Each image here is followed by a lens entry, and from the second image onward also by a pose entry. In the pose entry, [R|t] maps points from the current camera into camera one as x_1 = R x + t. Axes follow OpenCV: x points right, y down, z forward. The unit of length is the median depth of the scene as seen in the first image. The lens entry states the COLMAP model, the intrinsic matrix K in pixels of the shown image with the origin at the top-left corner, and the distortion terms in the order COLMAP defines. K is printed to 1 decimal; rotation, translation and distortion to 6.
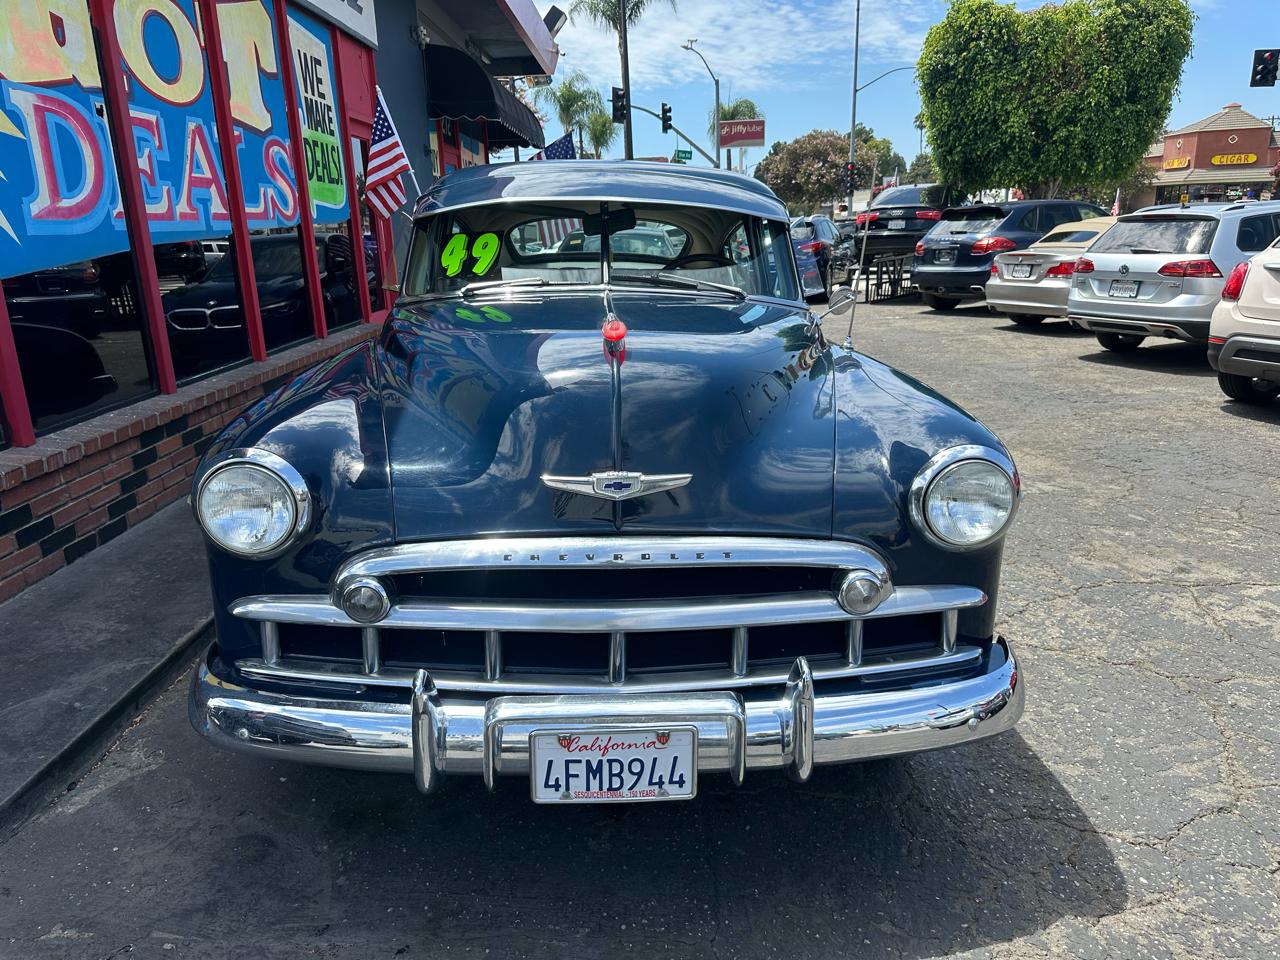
lens RADIAL K [[921.4, 0, 640.0], [0, 921.4, 480.0], [0, 0, 1]] dist [-0.002482, -0.003465]
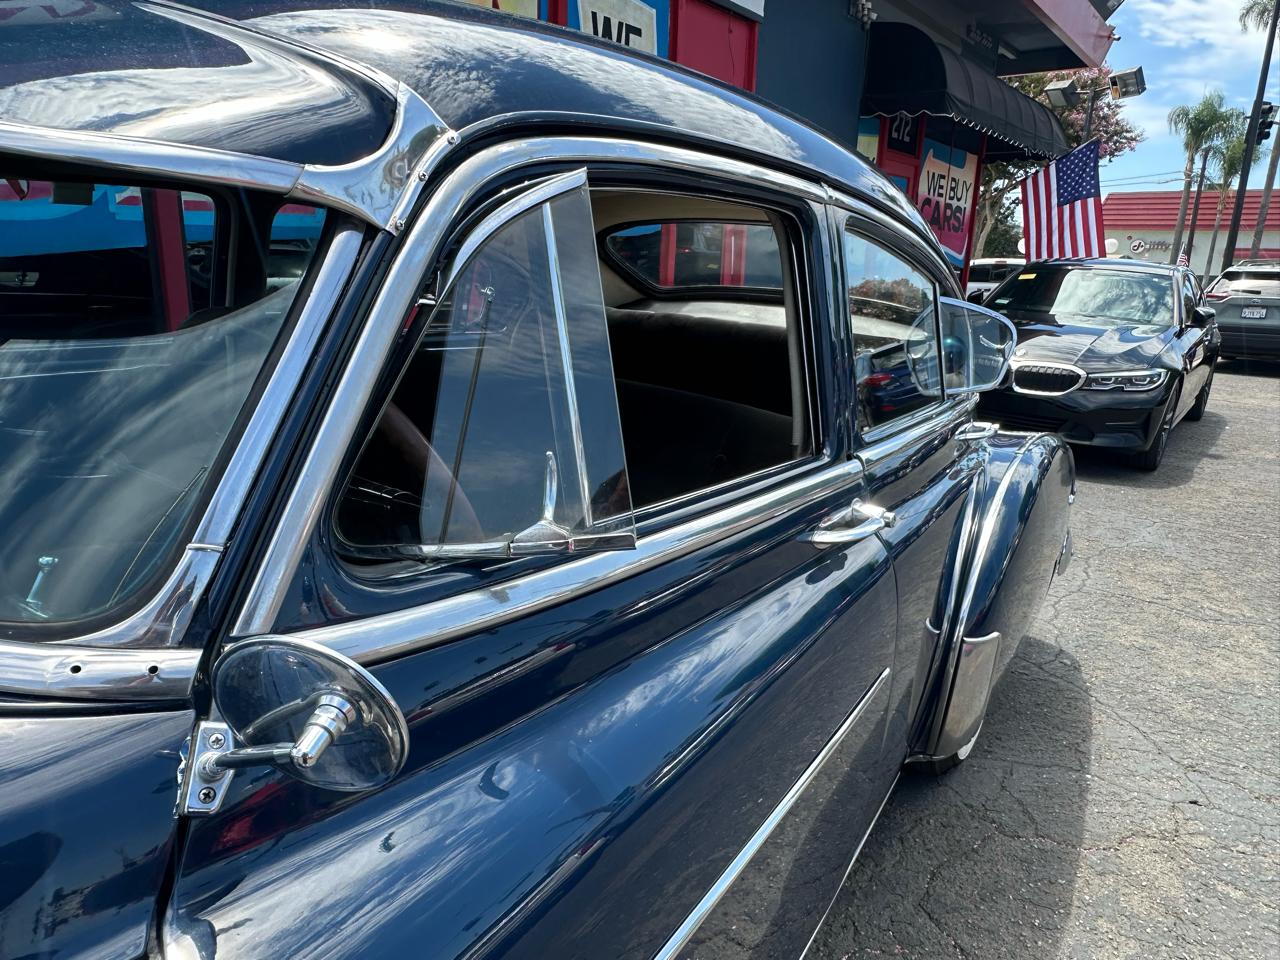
lens RADIAL K [[851.1, 0, 621.9], [0, 851.1, 503.8], [0, 0, 1]] dist [0.001632, -0.002835]
pose [[0.798403, 0.213241, -0.563099, 0.192241], [-0.204095, 0.975669, 0.080098, -0.145149], [0.566478, 0.050976, 0.822498, 0.535028]]
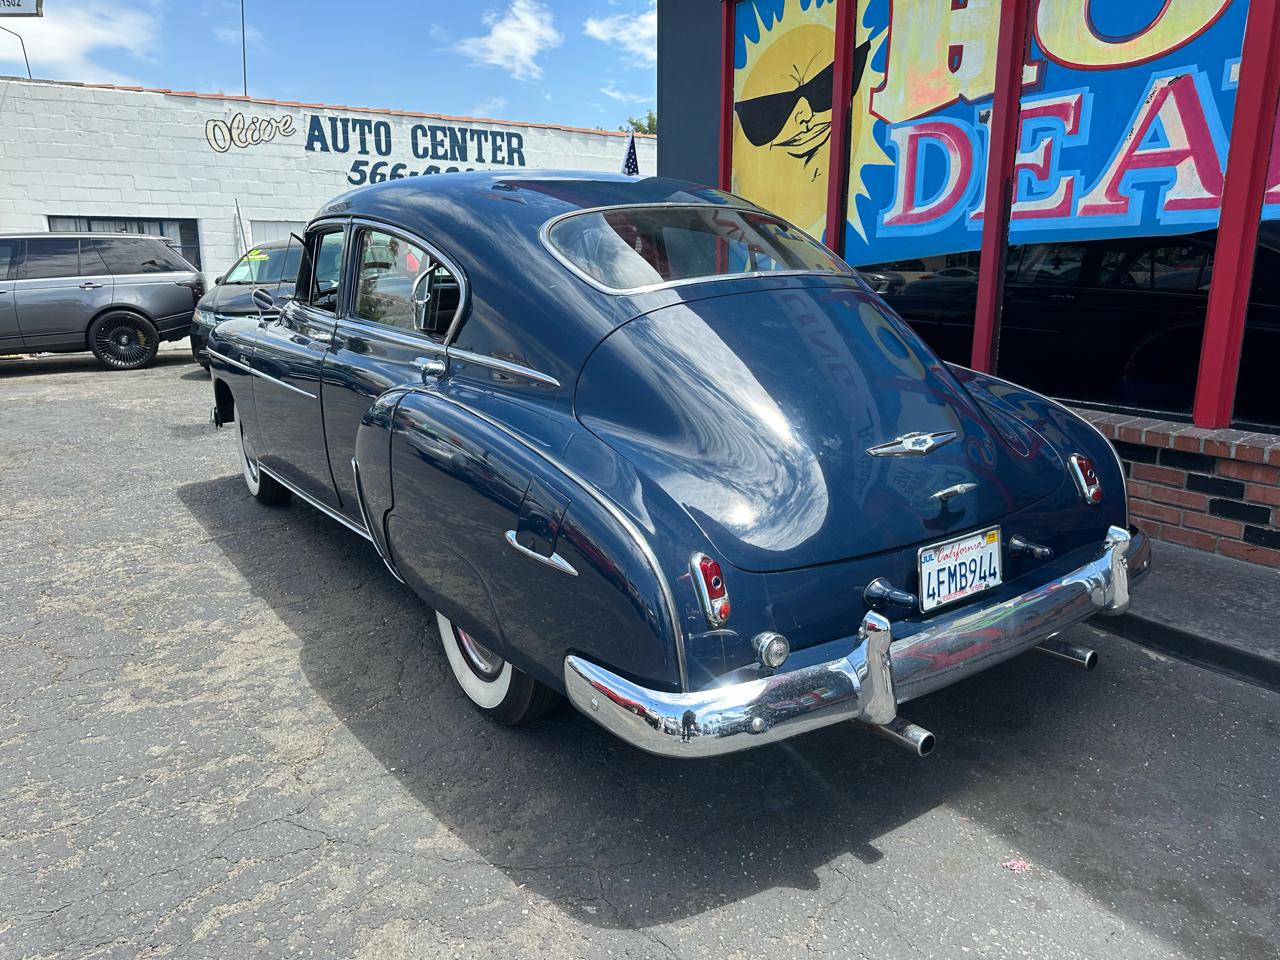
lens RADIAL K [[924.4, 0, 639.6], [0, 924.4, 476.1], [0, 0, 1]] dist [0.001968, -0.011424]
pose [[-0.851227, 0.145664, -0.504177, 0.271770], [-0.114062, 0.886390, 0.448668, -0.370431], [0.512252, 0.439426, -0.737904, 1.395401]]
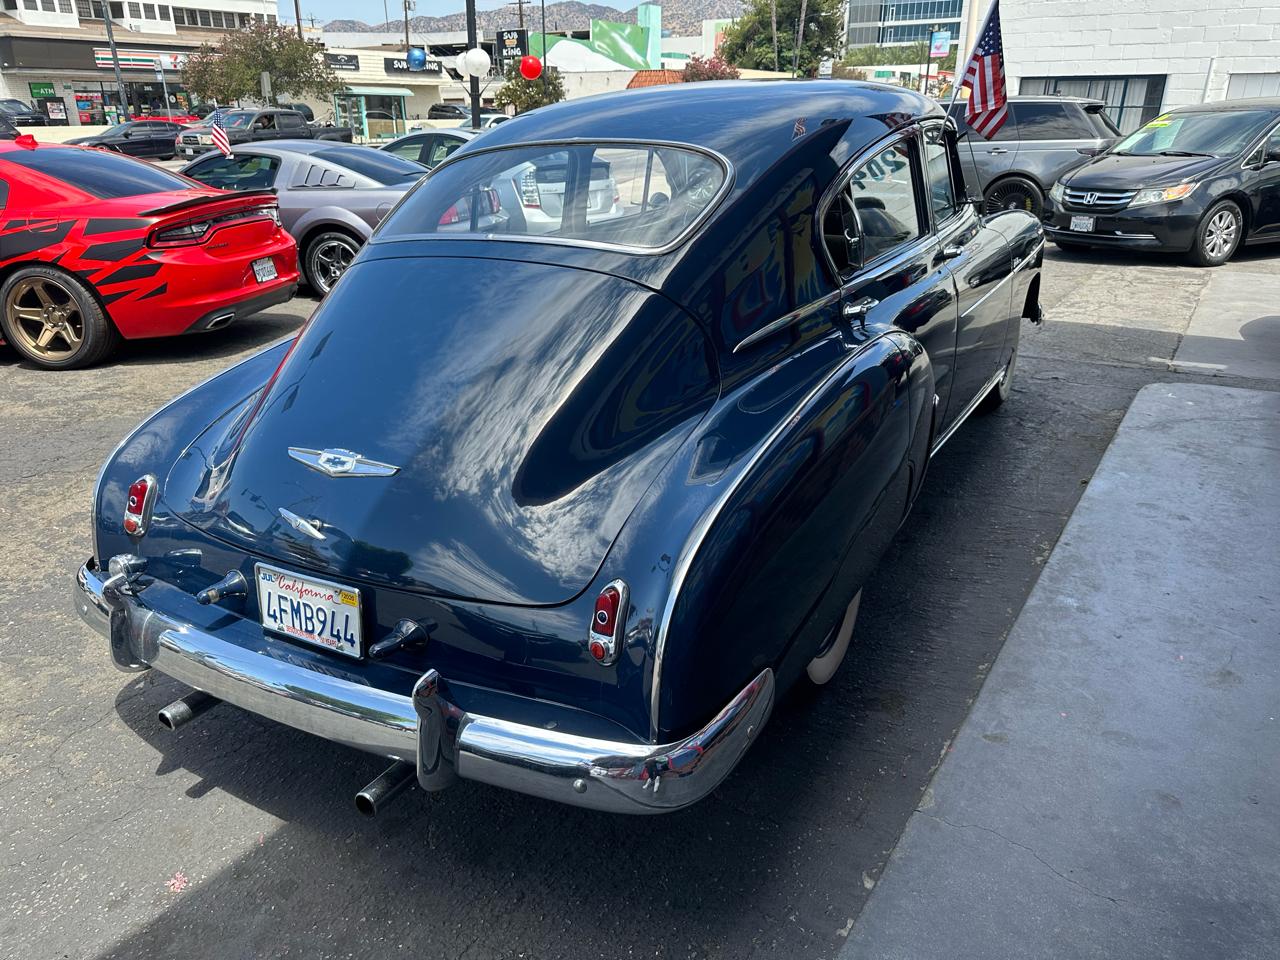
lens RADIAL K [[905.1, 0, 641.6], [0, 905.1, 493.6], [0, 0, 1]] dist [0.003489, -0.000690]
pose [[-0.849336, -0.176082, 0.497617, -0.332591], [0.165638, 0.806199, 0.567986, -0.382709], [-0.501190, 0.564835, -0.655568, 1.324513]]
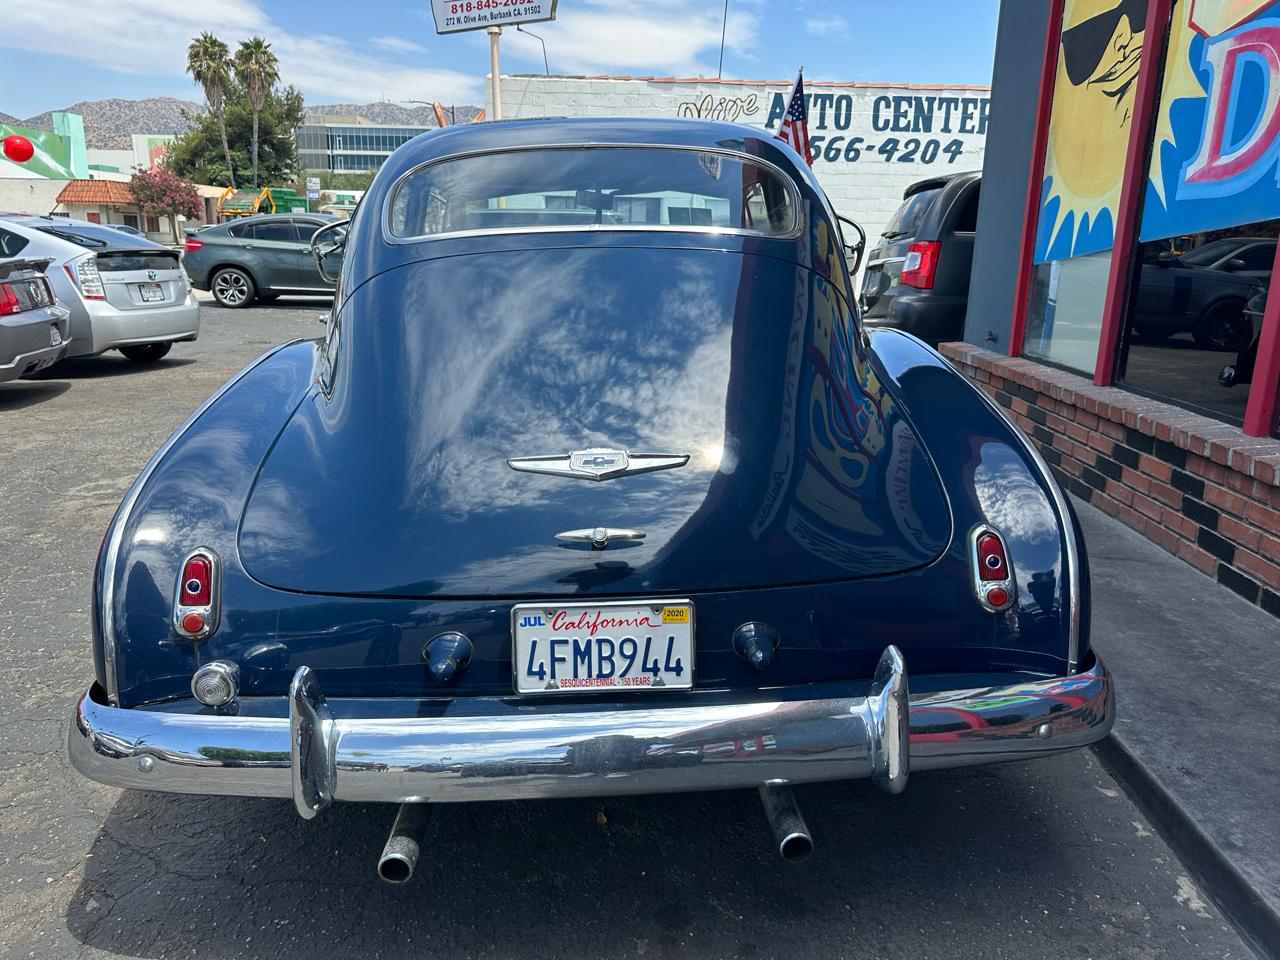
lens RADIAL K [[916.4, 0, 639.3], [0, 916.4, 475.3], [0, 0, 1]] dist [0.029004, -0.036091]
pose [[-0.999931, 0.006636, 0.009668, -0.066418], [0.010549, 0.869113, 0.494500, -0.353276], [-0.005121, 0.494568, -0.869124, 1.404626]]
